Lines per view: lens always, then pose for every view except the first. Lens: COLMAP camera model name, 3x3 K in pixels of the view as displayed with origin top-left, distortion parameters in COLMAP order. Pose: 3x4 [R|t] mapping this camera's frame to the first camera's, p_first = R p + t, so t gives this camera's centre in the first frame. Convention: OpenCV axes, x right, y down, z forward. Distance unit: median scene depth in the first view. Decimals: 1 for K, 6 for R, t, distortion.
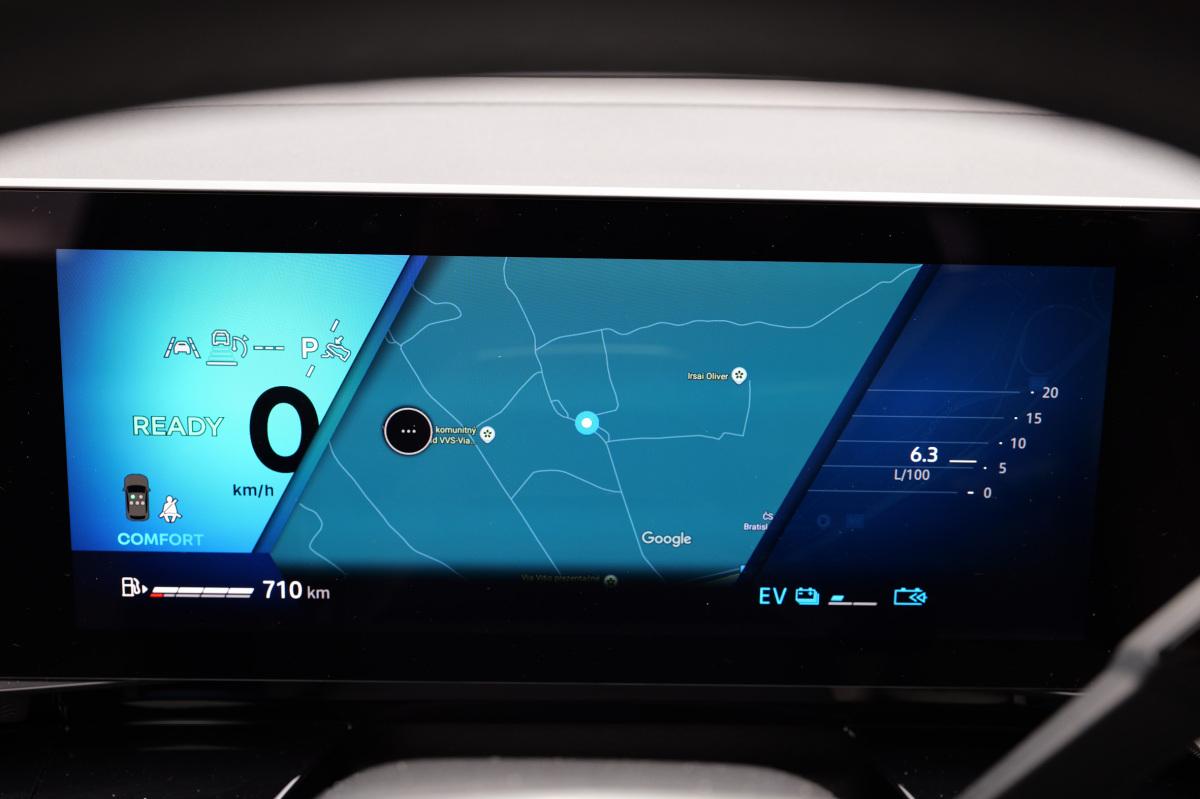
lens RADIAL K [[1583.5, 0, 654.6], [0, 1583.5, 473.5], [0, 0, 1]] dist [0.000656, 0.000000]
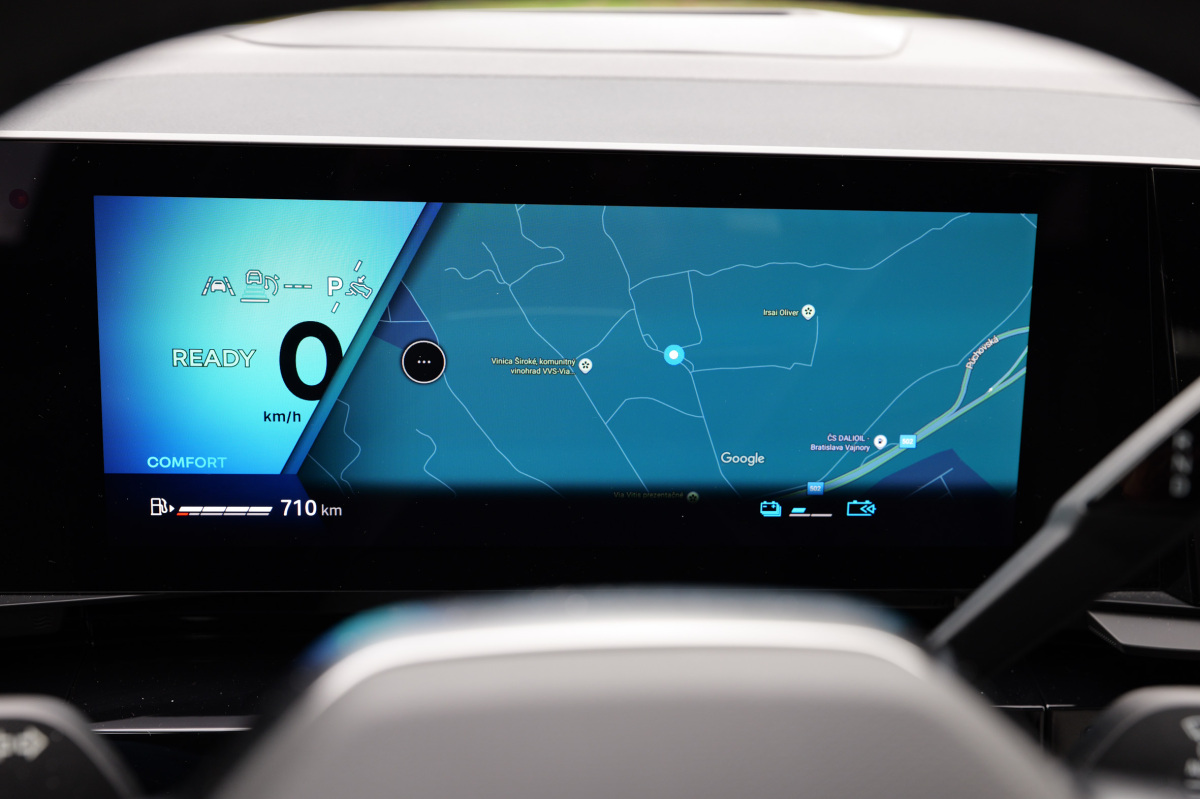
lens RADIAL K [[1440.0, 0, 590.1], [0, 1440.0, 365.0], [0, 0, 1]] dist [-0.004344, 0.000000]
pose [[0.998265, -0.004220, 0.058727, -0.101334], [0.005549, 0.999732, -0.022493, -0.001502], [-0.058616, 0.022780, 0.998021, -0.002339]]
